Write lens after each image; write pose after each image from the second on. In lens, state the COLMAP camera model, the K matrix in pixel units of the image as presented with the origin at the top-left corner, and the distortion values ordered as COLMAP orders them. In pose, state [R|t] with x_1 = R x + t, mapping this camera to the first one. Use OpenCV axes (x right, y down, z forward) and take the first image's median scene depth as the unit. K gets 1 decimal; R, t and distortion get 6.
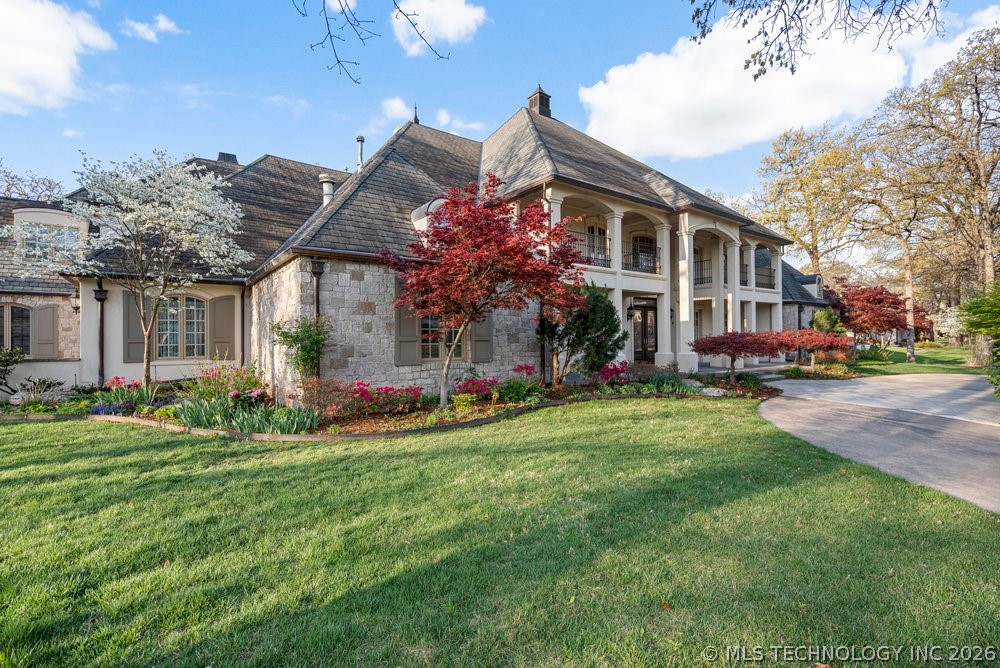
lens RADIAL K [[456.5, 0, 503.3], [0, 456.5, 338.9], [0, 0, 1]] dist [0.000263, 0.001241]
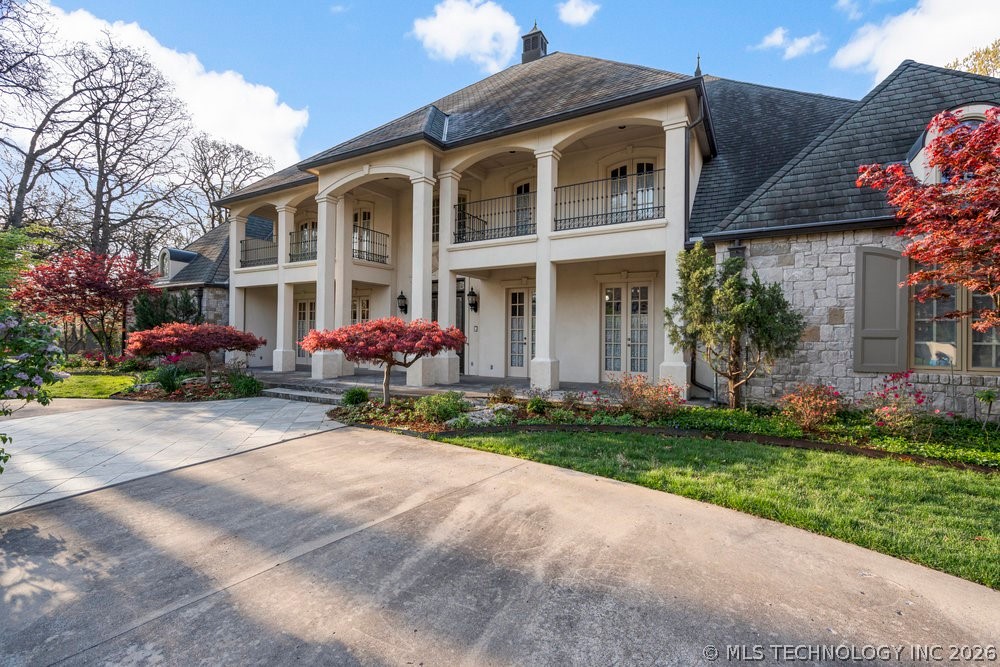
lens RADIAL K [[456.5, 0, 502.2], [0, 456.5, 332.0], [0, 0, 1]] dist [0.000263, 0.001241]
pose [[0.441360, 0.000823, -0.897330, 1.060671], [0.006631, 0.999969, 0.004179, -0.008069], [0.897305, -0.007795, 0.441341, 0.800115]]
